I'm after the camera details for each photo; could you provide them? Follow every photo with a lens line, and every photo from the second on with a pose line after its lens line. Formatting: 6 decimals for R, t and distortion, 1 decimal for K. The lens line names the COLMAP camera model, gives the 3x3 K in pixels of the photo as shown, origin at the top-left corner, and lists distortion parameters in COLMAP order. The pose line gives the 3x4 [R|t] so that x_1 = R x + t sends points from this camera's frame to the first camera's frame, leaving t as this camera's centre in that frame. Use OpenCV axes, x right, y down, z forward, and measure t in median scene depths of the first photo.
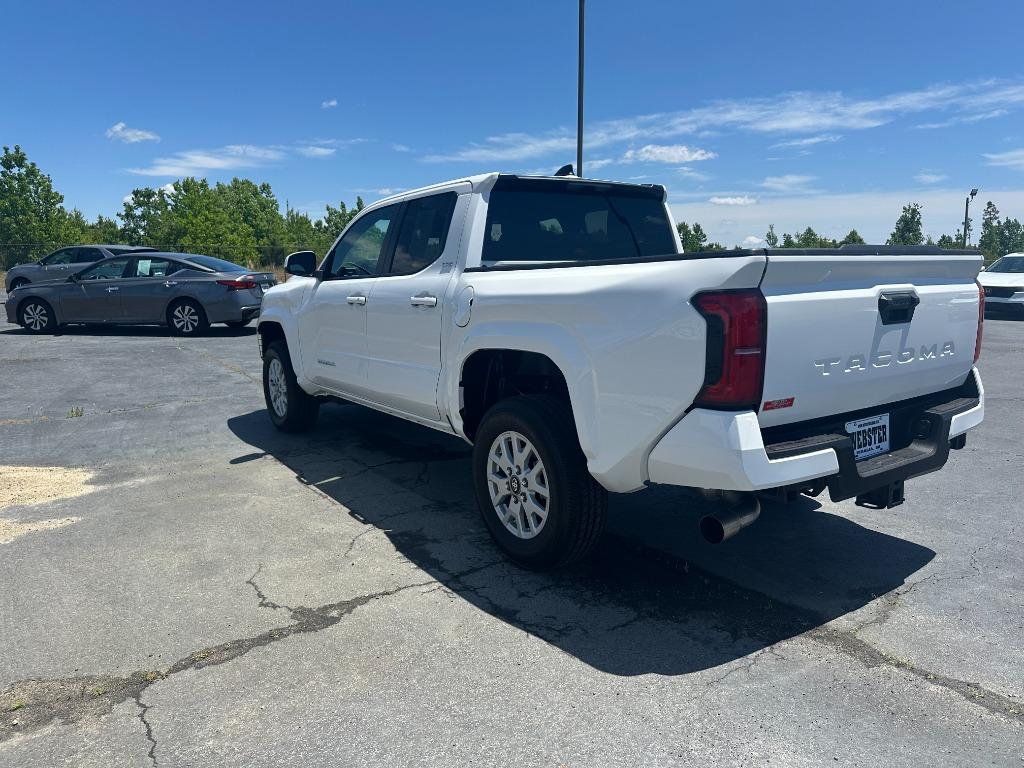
lens RADIAL K [[718.7, 0, 504.5], [0, 718.7, 382.0], [0, 0, 1]] dist [0.034979, -0.038277]
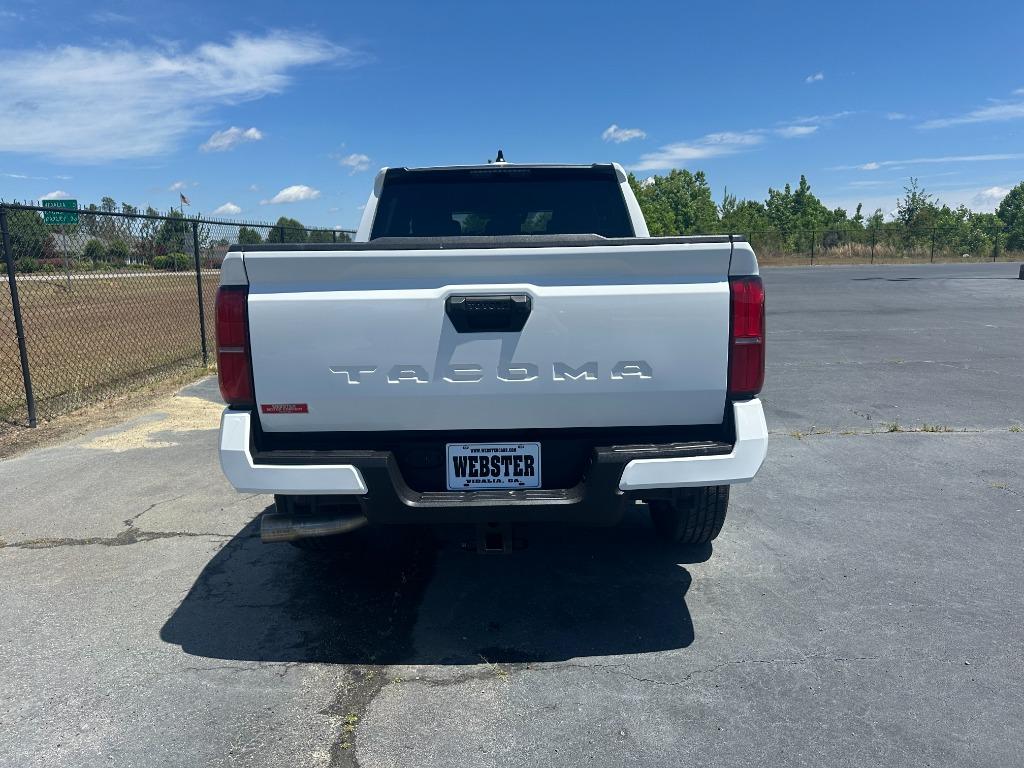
lens RADIAL K [[718.7, 0, 511.5], [0, 718.7, 373.6], [0, 0, 1]] dist [0.034979, -0.038277]
pose [[0.812362, 0.084409, -0.577012, 0.994964], [-0.079420, 0.996264, 0.033926, -0.059936], [0.577720, 0.018266, 0.816031, 0.340185]]
